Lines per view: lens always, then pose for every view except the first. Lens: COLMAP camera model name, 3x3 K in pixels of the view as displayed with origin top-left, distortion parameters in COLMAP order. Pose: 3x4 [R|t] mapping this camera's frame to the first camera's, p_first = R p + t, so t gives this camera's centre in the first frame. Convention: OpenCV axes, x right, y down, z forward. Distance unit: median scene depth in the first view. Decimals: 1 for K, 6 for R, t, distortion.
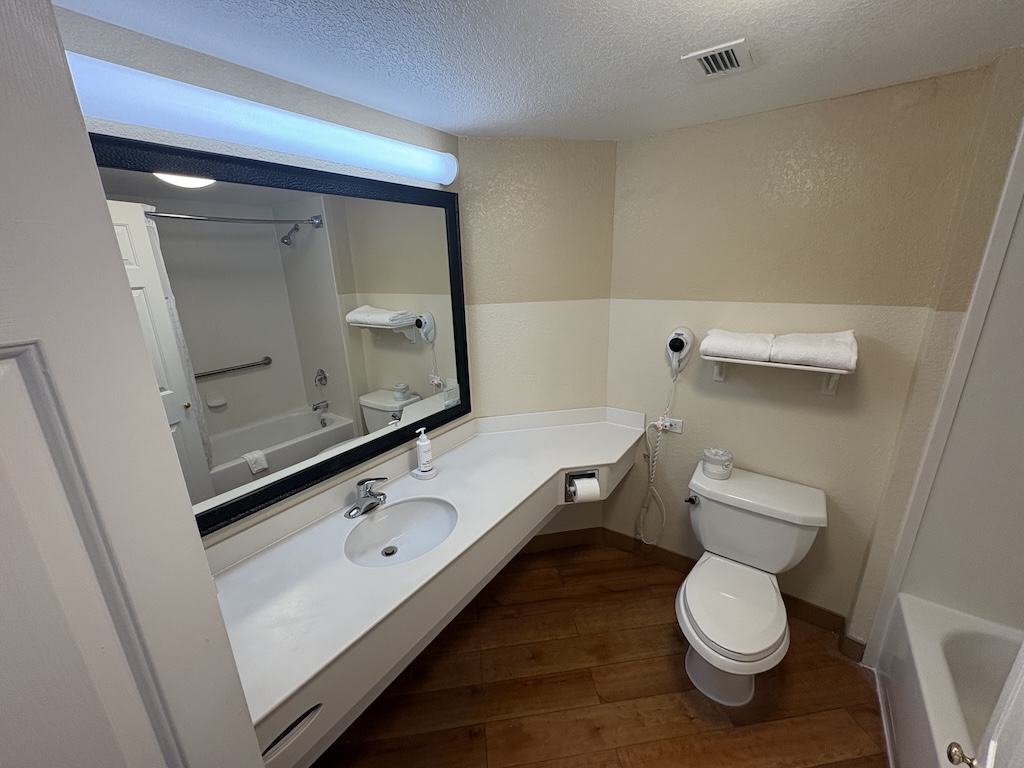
lens RADIAL K [[408.1, 0, 512.0], [0, 408.1, 384.0], [0, 0, 1]] dist [-0.000094, 0.000362]
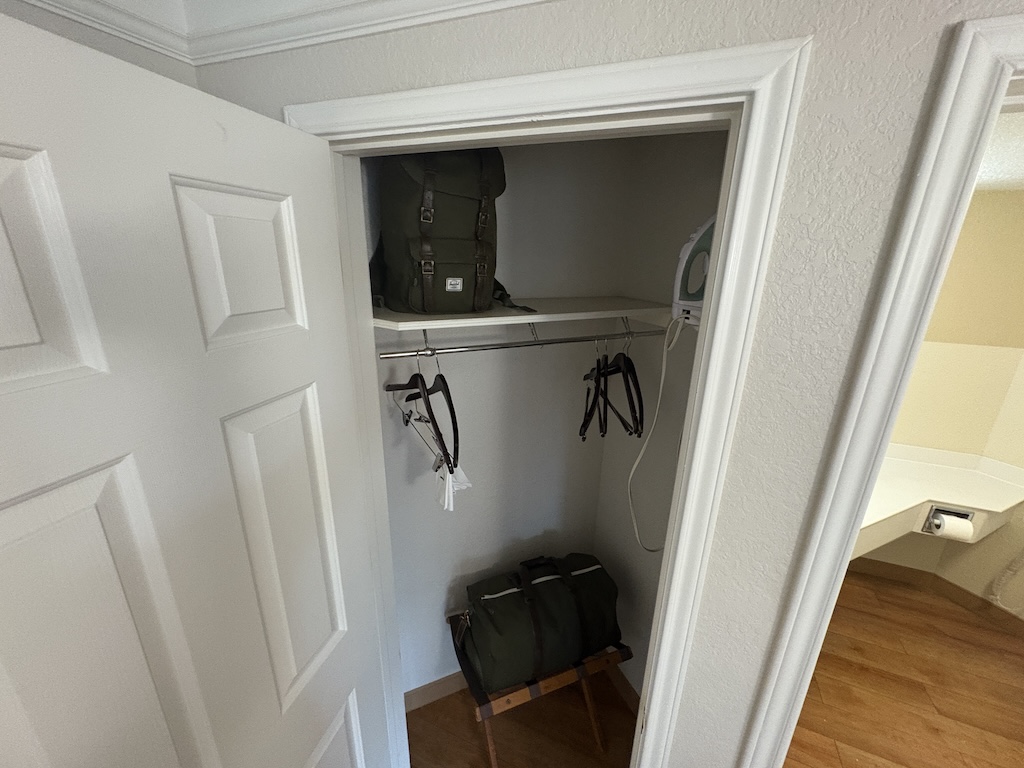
lens RADIAL K [[408.1, 0, 512.0], [0, 408.1, 384.0], [0, 0, 1]] dist [-0.000094, 0.000362]
pose [[0.860216, 0.191540, -0.472589, -0.375734], [-0.182509, 0.981026, 0.065403, 0.034718], [0.476150, 0.029991, 0.878853, -0.489808]]
